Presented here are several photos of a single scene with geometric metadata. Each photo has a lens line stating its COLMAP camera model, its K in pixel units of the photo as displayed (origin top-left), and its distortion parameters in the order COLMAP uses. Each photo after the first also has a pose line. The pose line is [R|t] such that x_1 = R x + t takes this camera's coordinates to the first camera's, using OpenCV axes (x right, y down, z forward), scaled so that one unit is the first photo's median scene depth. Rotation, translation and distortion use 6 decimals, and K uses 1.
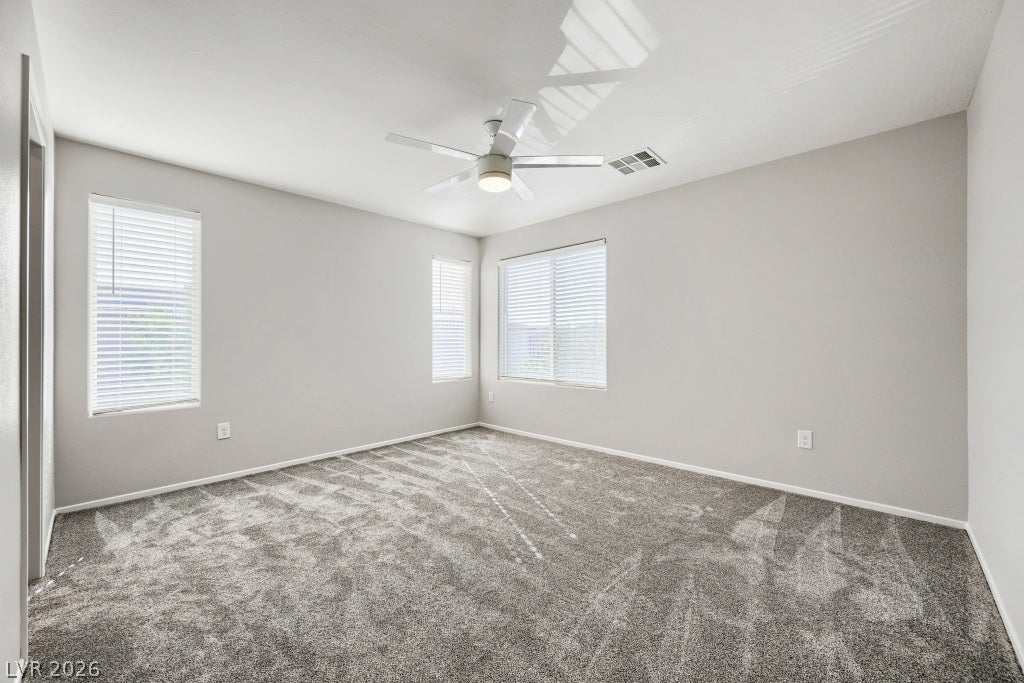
lens RADIAL K [[391.5, 0, 513.8], [0, 391.5, 340.2], [0, 0, 1]] dist [-0.000071, 0.000249]
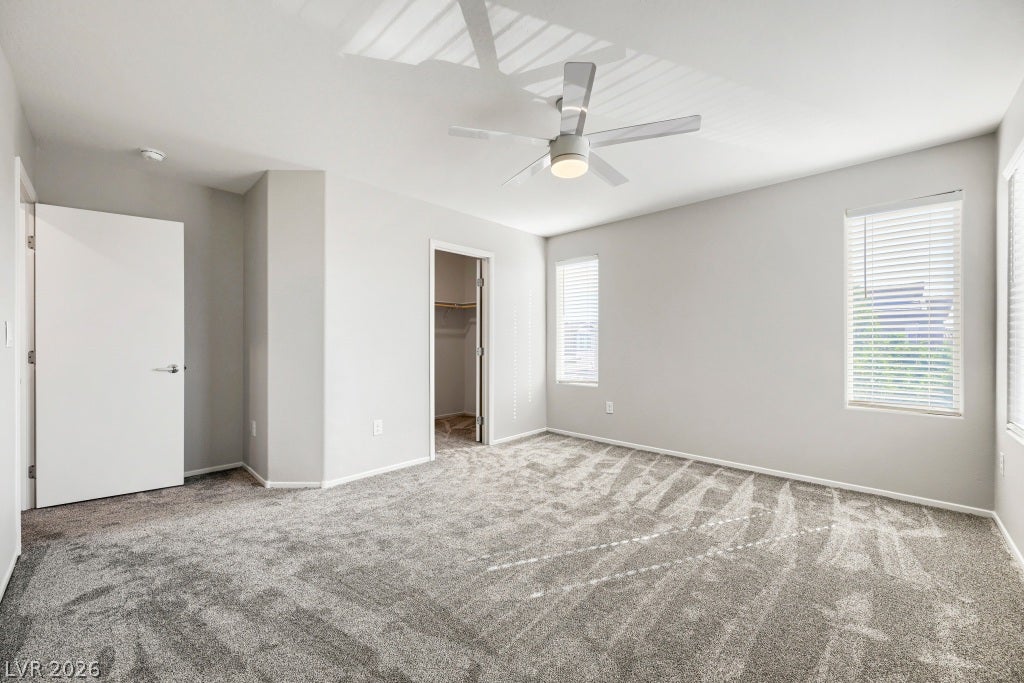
lens RADIAL K [[391.5, 0, 513.8], [0, 391.5, 340.2], [0, 0, 1]] dist [-0.000071, 0.000249]
pose [[0.013232, -0.002059, -0.999910, 0.636872], [0.000039, 0.999998, -0.002059, -0.003240], [0.999912, -0.000012, 0.013232, 0.647927]]
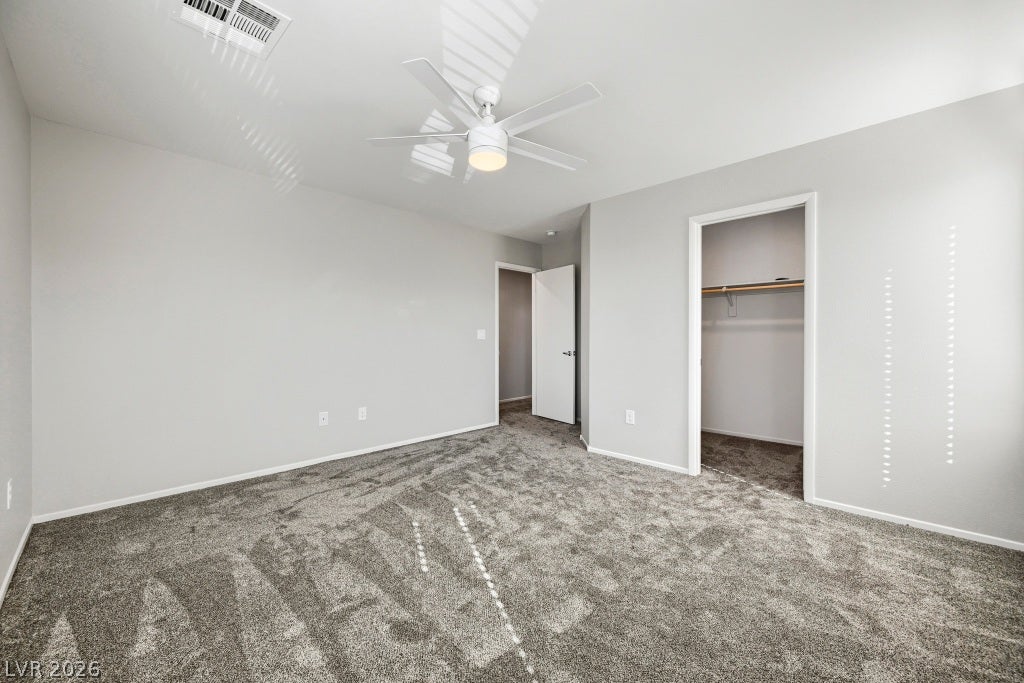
lens RADIAL K [[393.5, 0, 517.8], [0, 393.5, 341.8], [0, 0, 1]] dist [0.000141, -0.000126]
pose [[-0.999714, 0.008711, -0.022263, -0.056695], [0.008365, 0.999843, 0.015596, -0.009150], [0.022396, 0.015405, -0.999630, 1.402840]]
